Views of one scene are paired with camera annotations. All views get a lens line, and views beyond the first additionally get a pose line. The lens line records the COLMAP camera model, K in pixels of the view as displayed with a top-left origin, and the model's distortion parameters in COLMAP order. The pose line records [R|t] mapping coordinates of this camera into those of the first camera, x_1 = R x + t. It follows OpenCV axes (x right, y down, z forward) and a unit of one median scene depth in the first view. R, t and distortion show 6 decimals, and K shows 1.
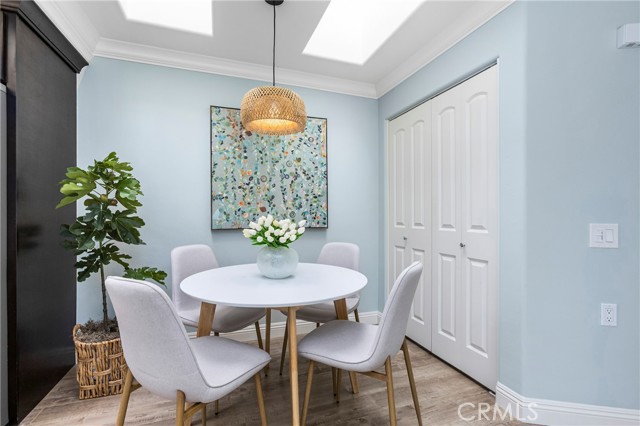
lens RADIAL K [[291.6, 0, 317.5], [0, 291.6, 216.0], [0, 0, 1]] dist [-0.017903, 0.006546]
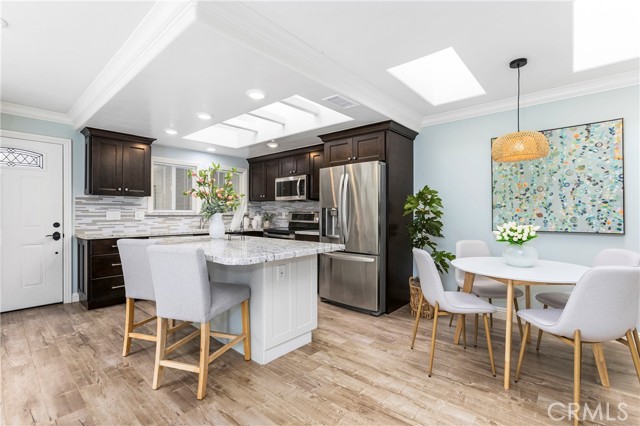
lens RADIAL K [[291.6, 0, 321.0], [0, 291.6, 214.1], [0, 0, 1]] dist [-0.017903, 0.006546]
pose [[0.489141, -0.002954, -0.872200, 0.411899], [0.000216, 0.999995, -0.003266, -0.024111], [0.872205, 0.001409, 0.489139, -0.345979]]
